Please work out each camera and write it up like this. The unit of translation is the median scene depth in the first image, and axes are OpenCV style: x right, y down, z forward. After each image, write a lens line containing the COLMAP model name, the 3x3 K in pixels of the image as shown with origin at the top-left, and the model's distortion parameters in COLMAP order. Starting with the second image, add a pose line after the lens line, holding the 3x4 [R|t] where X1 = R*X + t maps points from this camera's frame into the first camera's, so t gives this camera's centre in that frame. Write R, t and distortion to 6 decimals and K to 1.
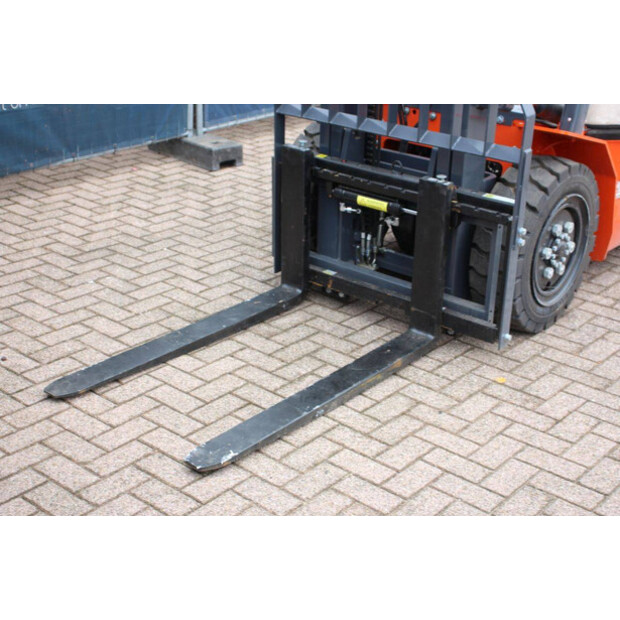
lens RADIAL K [[998.4, 0, 310.0], [0, 998.4, 310.0], [0, 0, 1]] dist [0.011351, -0.001316]
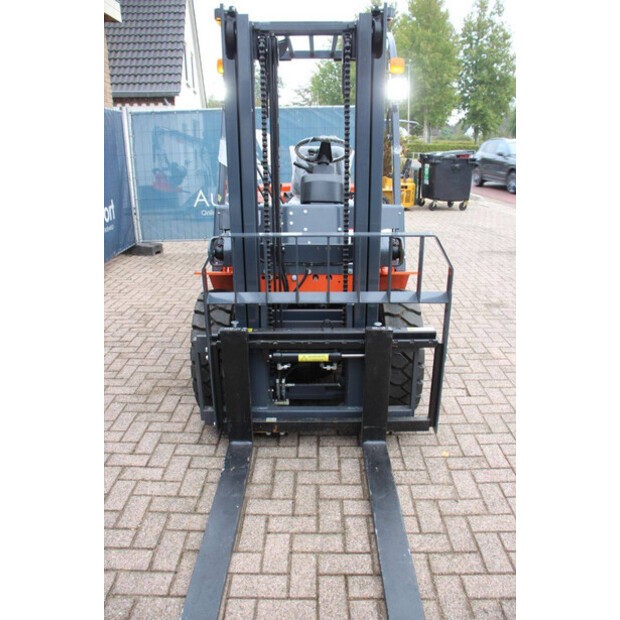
lens RADIAL K [[508.2, 0, 310.0], [0, 508.2, 310.0], [0, 0, 1]] dist [-0.143590, 0.098749]
pose [[0.767088, -0.241582, 0.594318, -0.297021], [0.281256, 0.959255, 0.026905, -0.181870], [-0.576602, 0.146517, 0.803780, 0.501365]]
